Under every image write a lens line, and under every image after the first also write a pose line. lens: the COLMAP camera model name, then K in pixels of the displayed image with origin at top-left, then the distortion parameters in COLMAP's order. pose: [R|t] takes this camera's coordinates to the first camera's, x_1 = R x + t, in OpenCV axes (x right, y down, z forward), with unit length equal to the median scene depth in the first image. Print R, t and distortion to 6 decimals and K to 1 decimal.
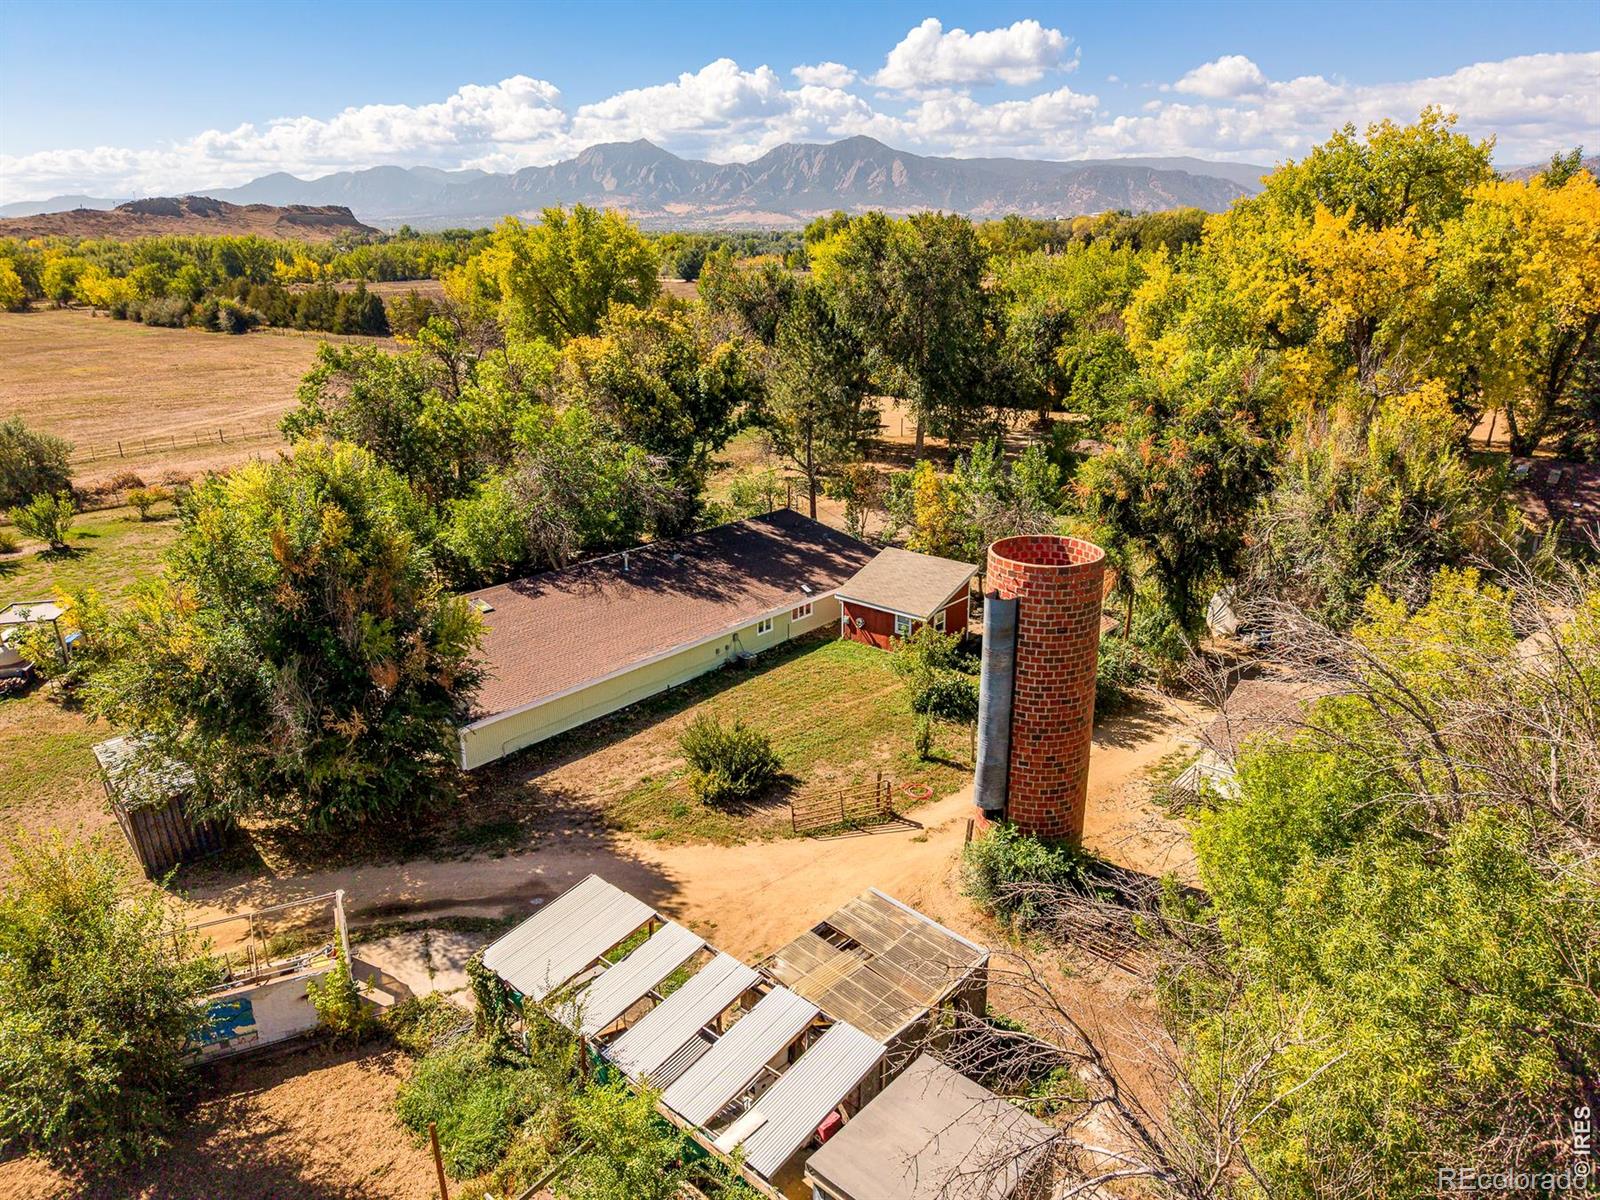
lens RADIAL K [[1064.4, 0, 799.0], [0, 1064.4, 603.5], [0, 0, 1]] dist [0.026033, -0.023518]
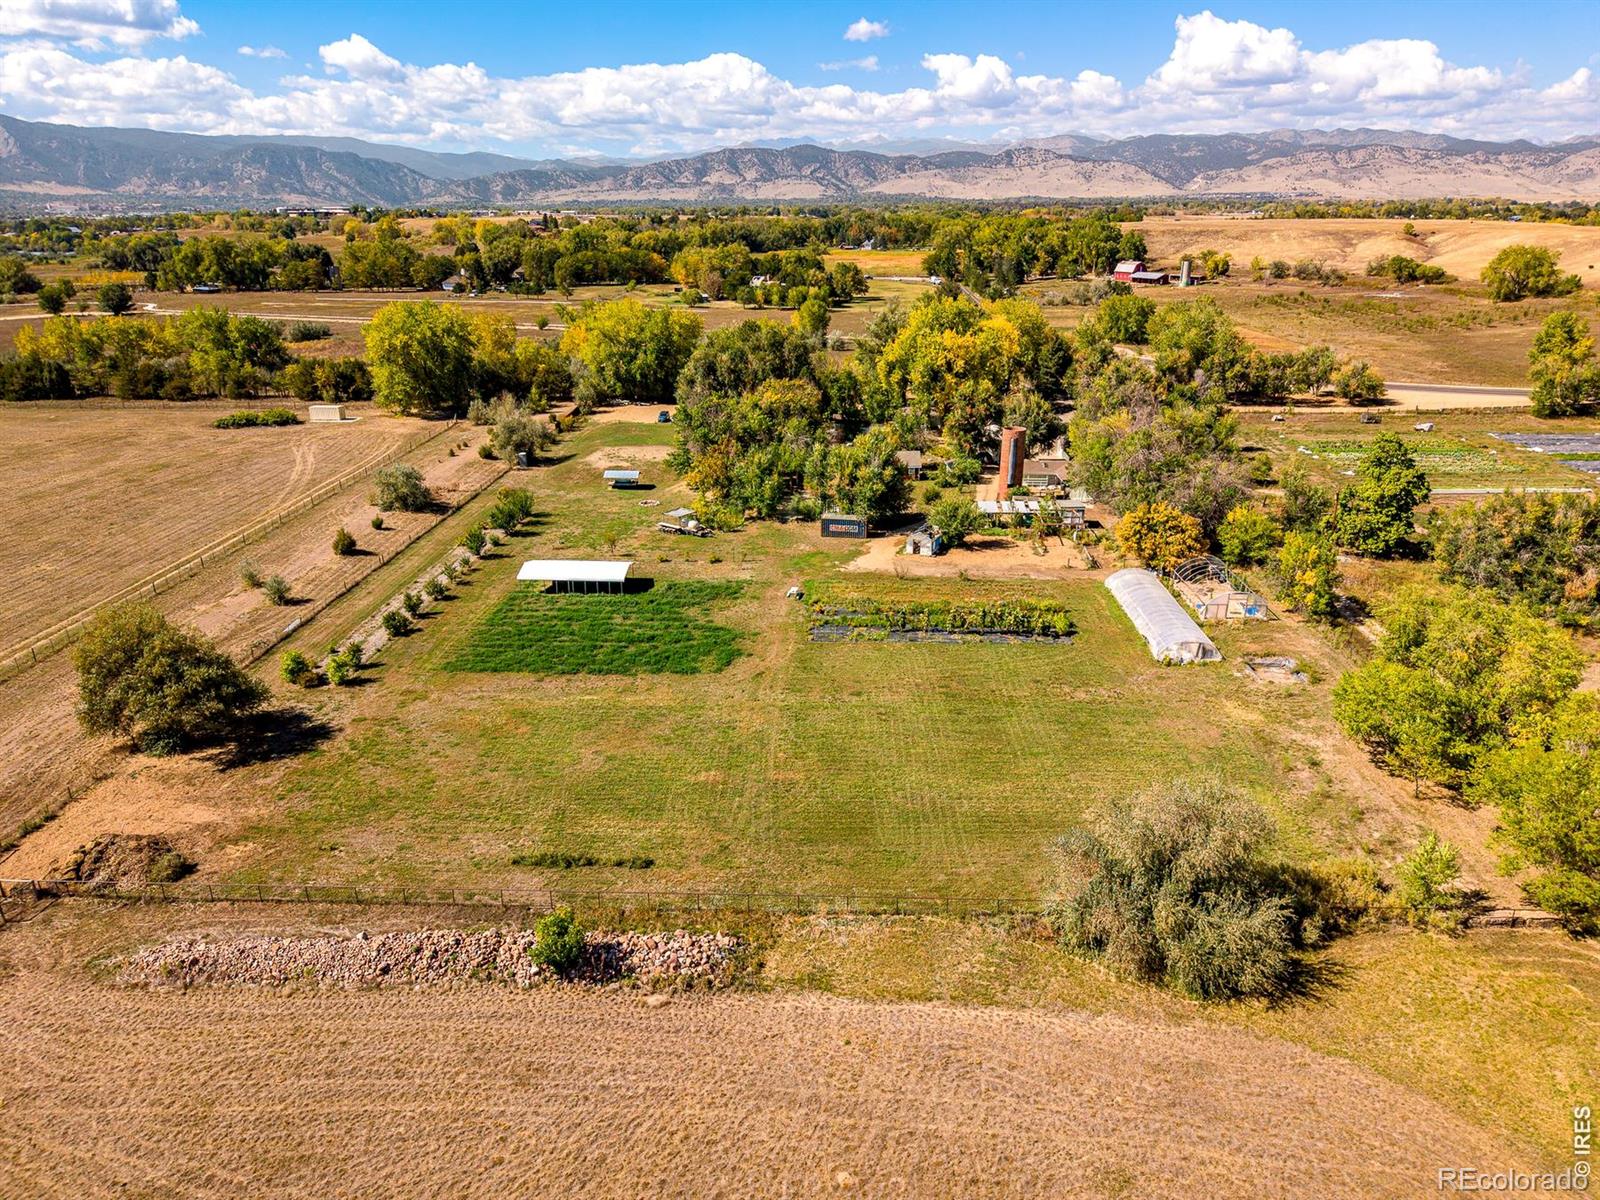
lens RADIAL K [[1064.4, 0, 791.5], [0, 1064.4, 611.4], [0, 0, 1]] dist [0.026033, -0.023518]
pose [[0.770107, -0.217827, 0.599572, -1.645652], [0.204623, 0.974579, 0.091246, 0.050104], [-0.604206, 0.052417, 0.795102, -1.004188]]
